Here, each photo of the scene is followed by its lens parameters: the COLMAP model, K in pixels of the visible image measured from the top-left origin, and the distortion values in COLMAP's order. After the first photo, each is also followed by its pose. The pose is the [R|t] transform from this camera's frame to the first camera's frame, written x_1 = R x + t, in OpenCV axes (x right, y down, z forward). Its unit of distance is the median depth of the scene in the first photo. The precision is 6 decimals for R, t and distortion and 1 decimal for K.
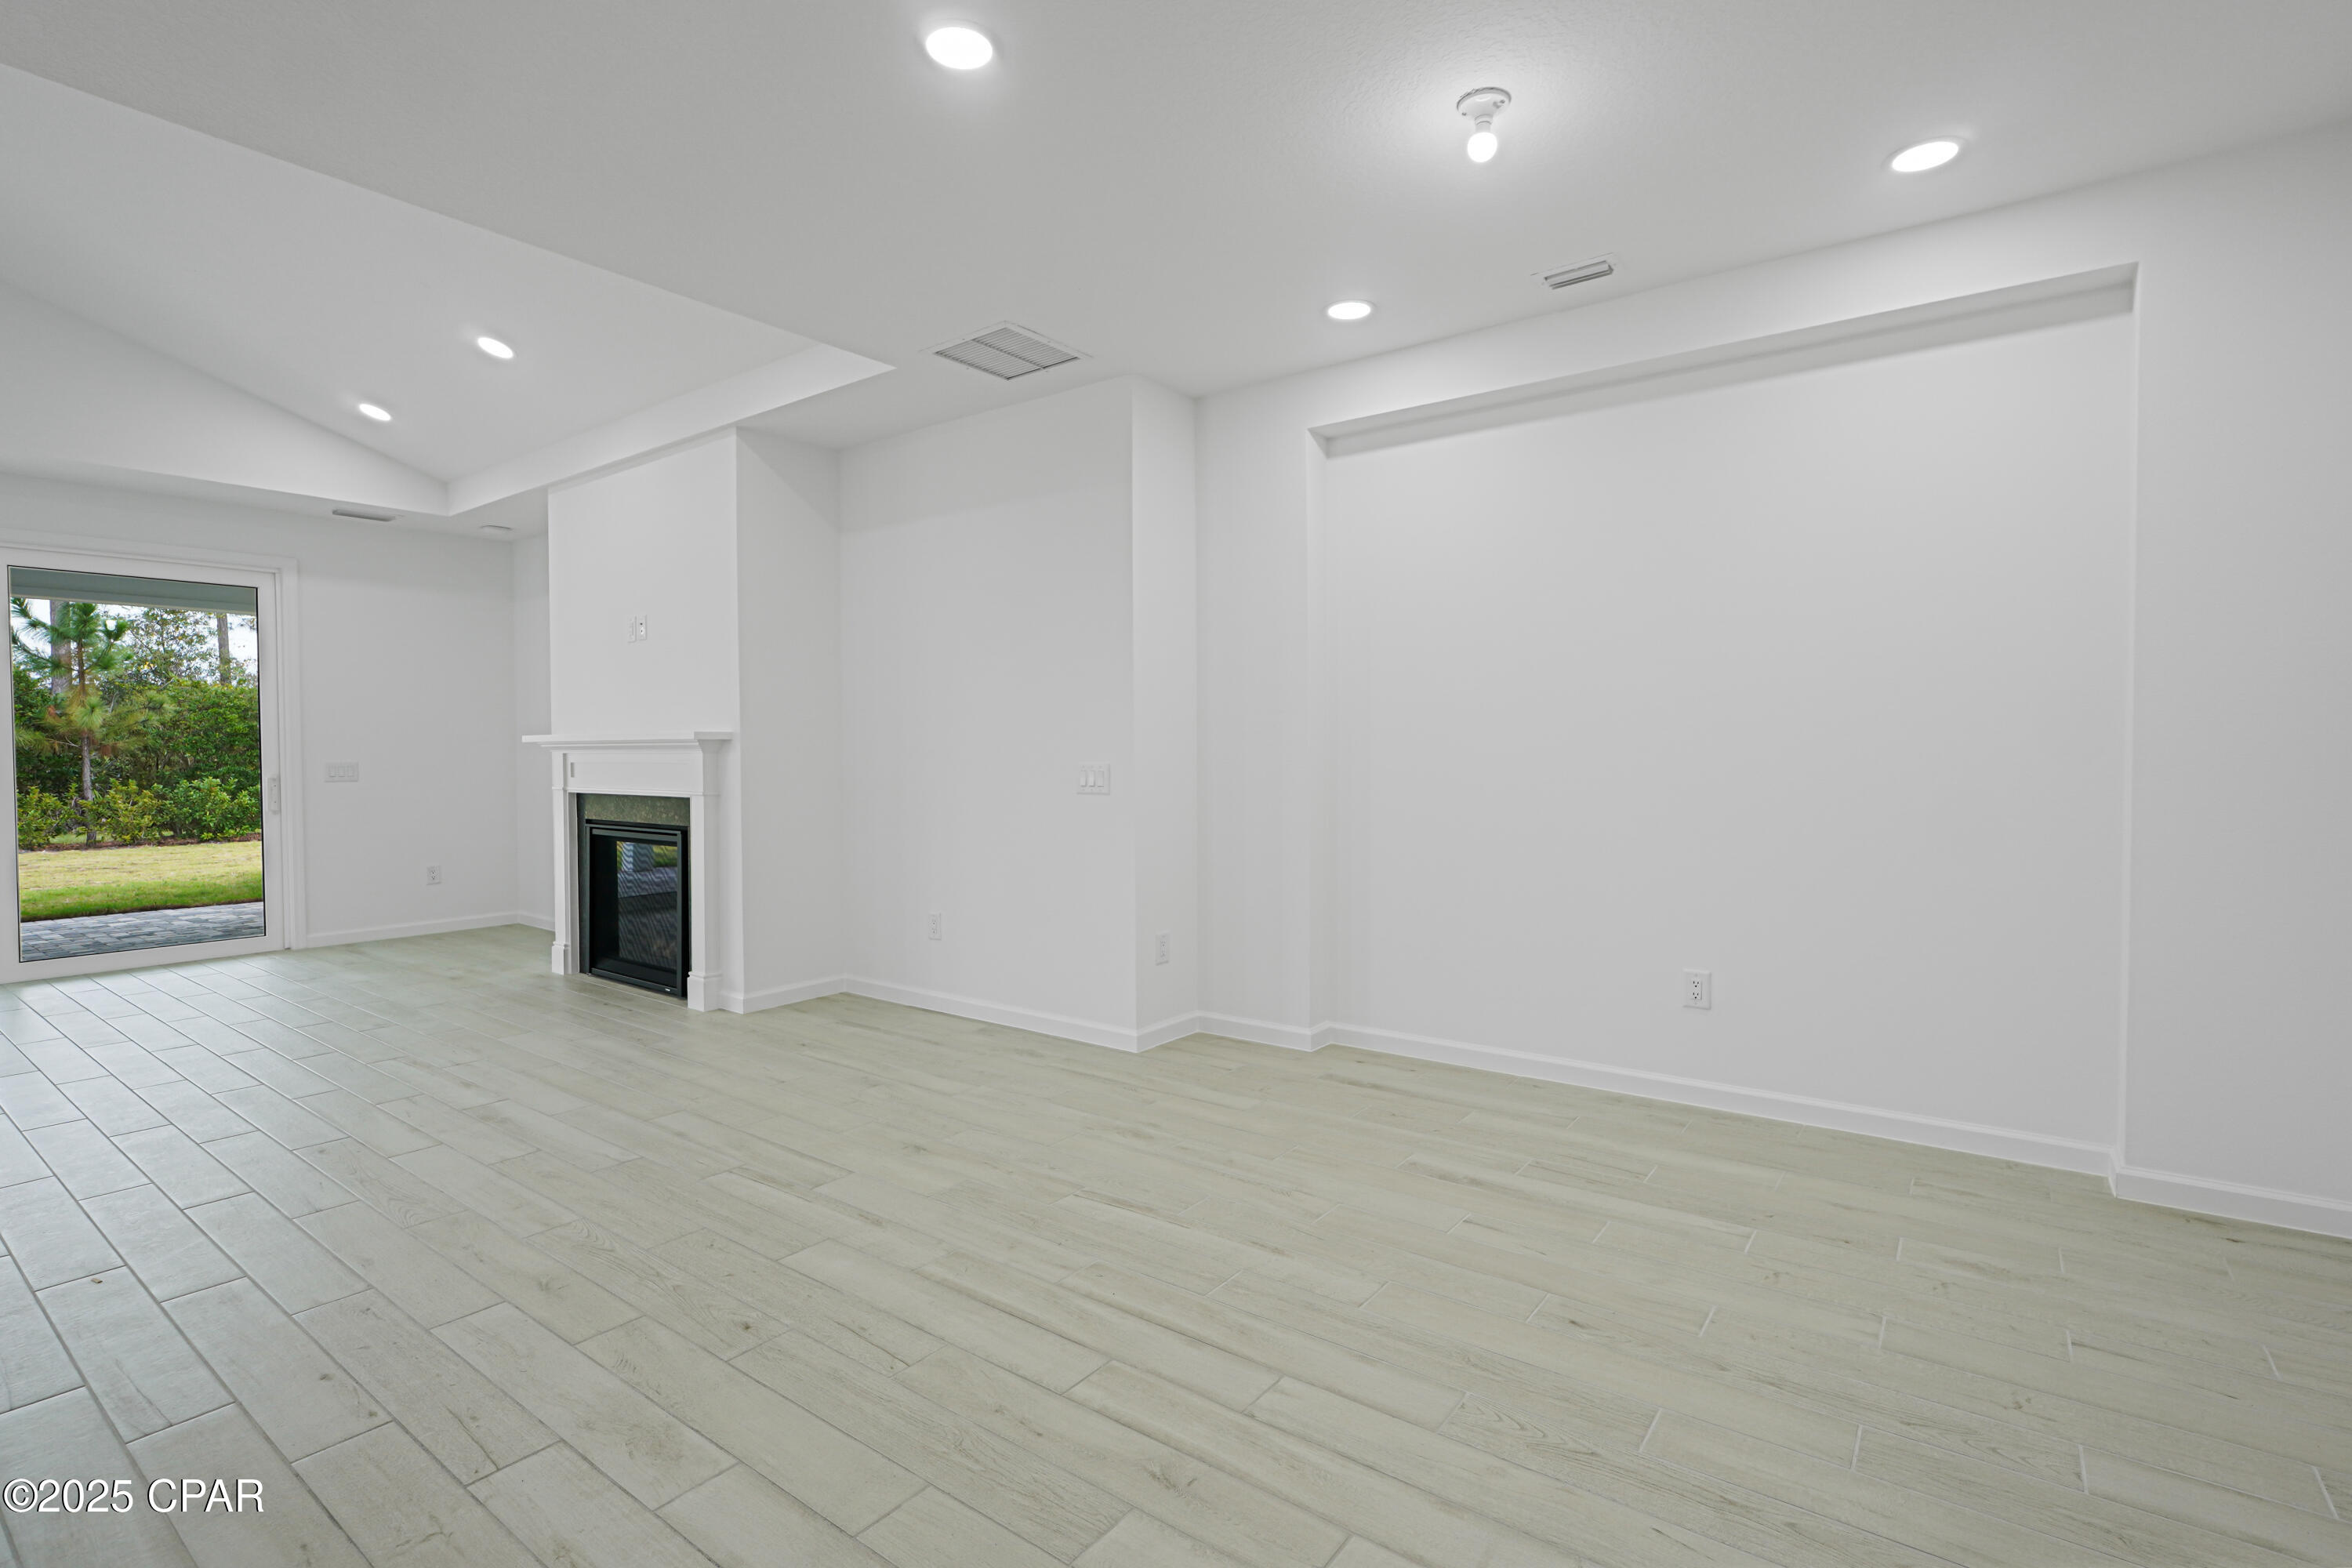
lens RADIAL K [[1090.2, 0, 1152.9], [0, 1090.2, 748.2], [0, 0, 1]] dist [-0.010931, 0.005710]
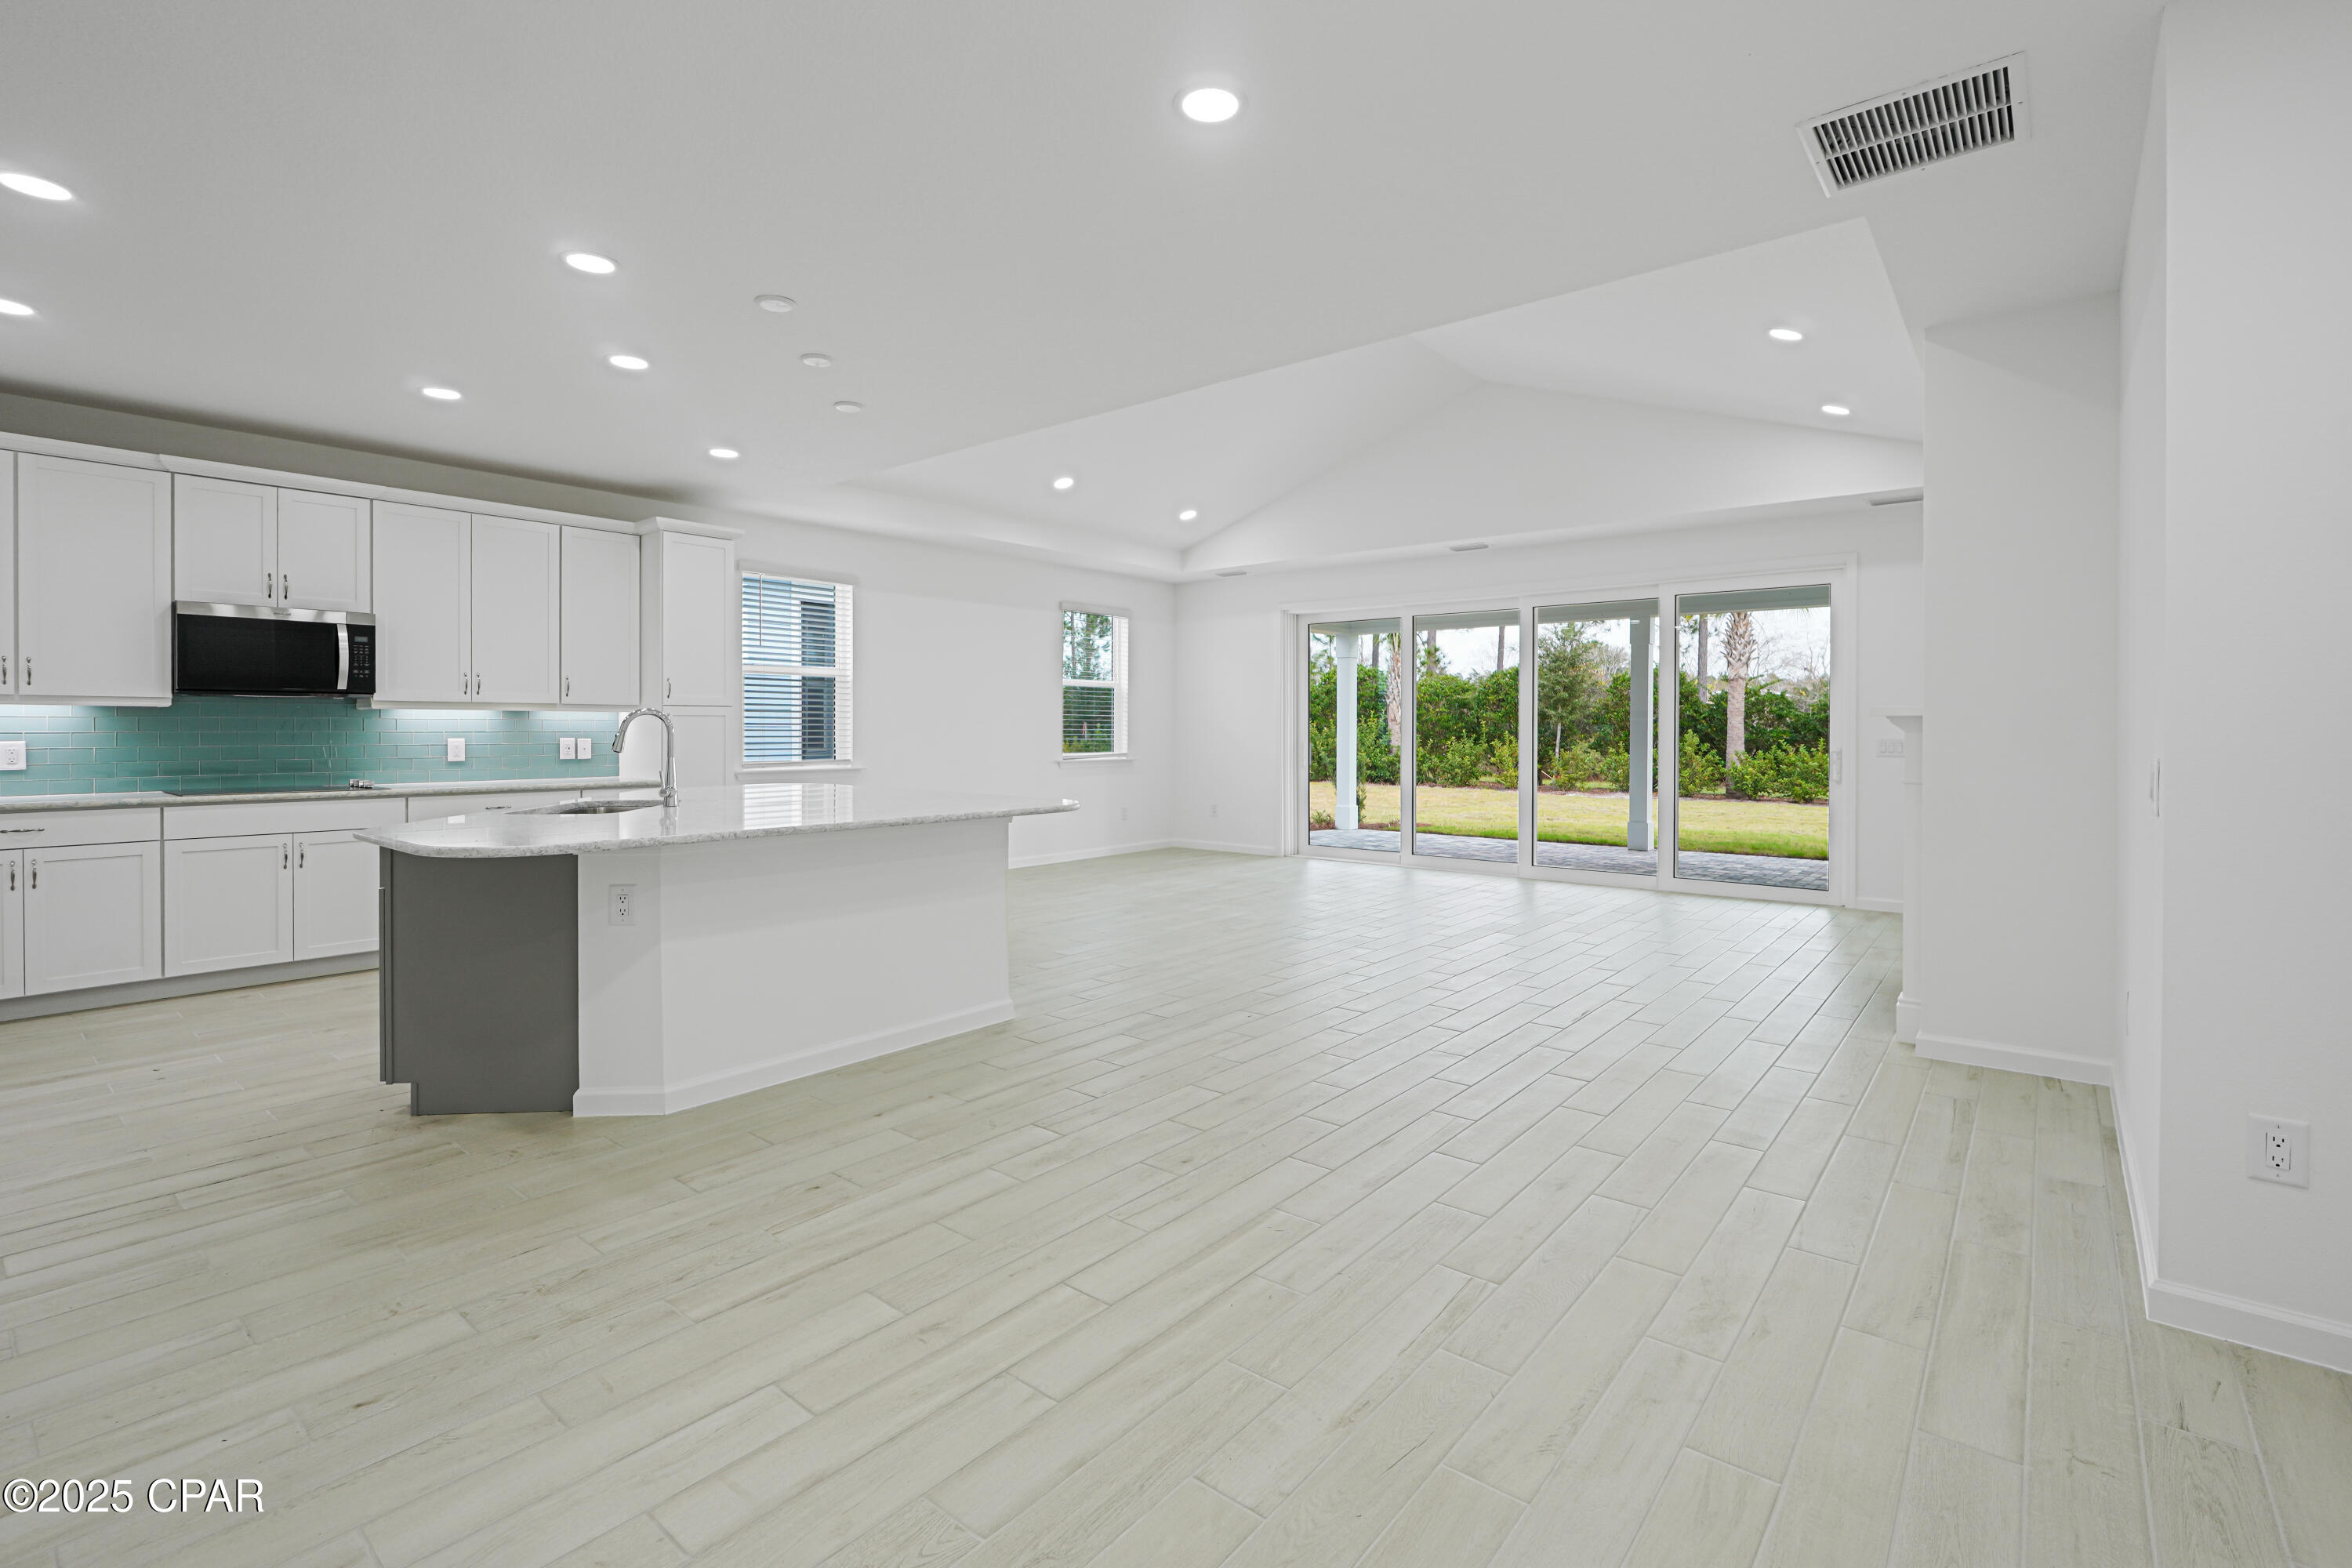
lens RADIAL K [[1090.2, 0, 1190.1], [0, 1090.2, 738.2], [0, 0, 1]] dist [-0.010931, 0.005710]
pose [[-0.033424, 0.015397, -0.999323, 0.330421], [-0.001356, 0.999880, 0.015451, -0.002890], [0.999440, 0.001872, -0.033399, 0.362347]]
